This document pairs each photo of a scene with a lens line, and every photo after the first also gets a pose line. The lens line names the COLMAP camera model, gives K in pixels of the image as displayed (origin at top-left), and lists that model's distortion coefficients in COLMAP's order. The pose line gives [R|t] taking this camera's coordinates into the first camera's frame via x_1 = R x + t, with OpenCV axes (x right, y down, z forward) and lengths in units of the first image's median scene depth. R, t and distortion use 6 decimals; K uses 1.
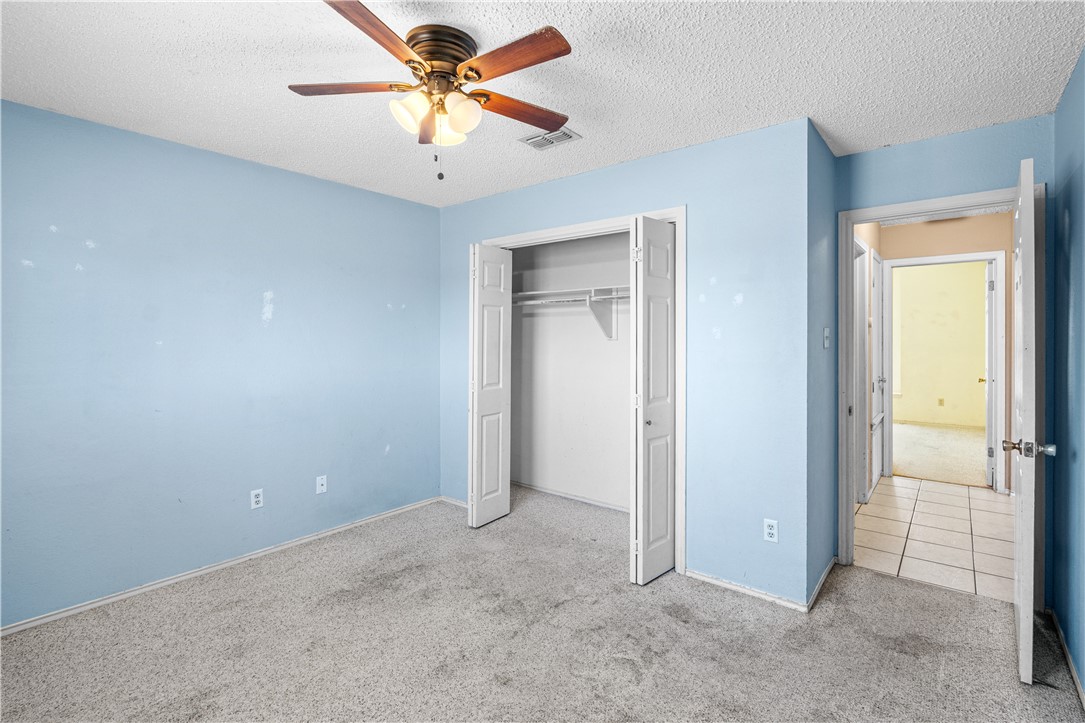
lens RADIAL K [[506.8, 0, 540.6], [0, 506.8, 335.3], [0, 0, 1]] dist [-0.004065, -0.001864]
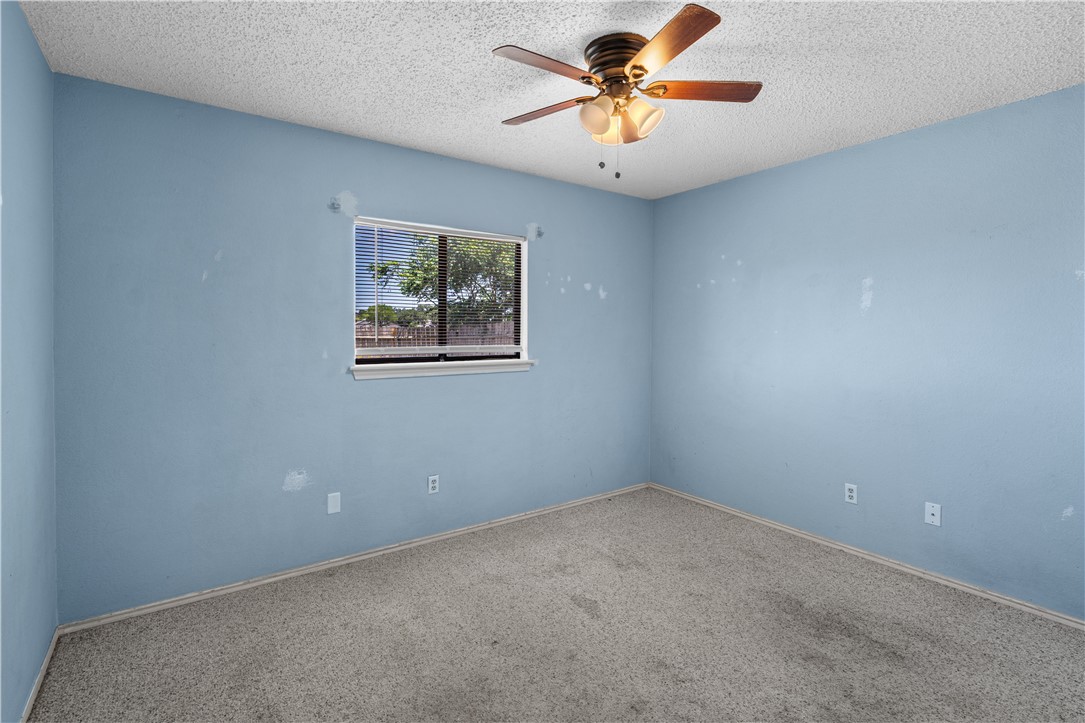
lens RADIAL K [[506.8, 0, 541.1], [0, 506.8, 333.1], [0, 0, 1]] dist [-0.004065, -0.001864]
pose [[-0.256698, 0.006341, -0.966471, 0.565259], [0.004065, 0.999977, 0.005481, 0.008195], [0.966483, -0.002522, -0.256718, 0.721589]]
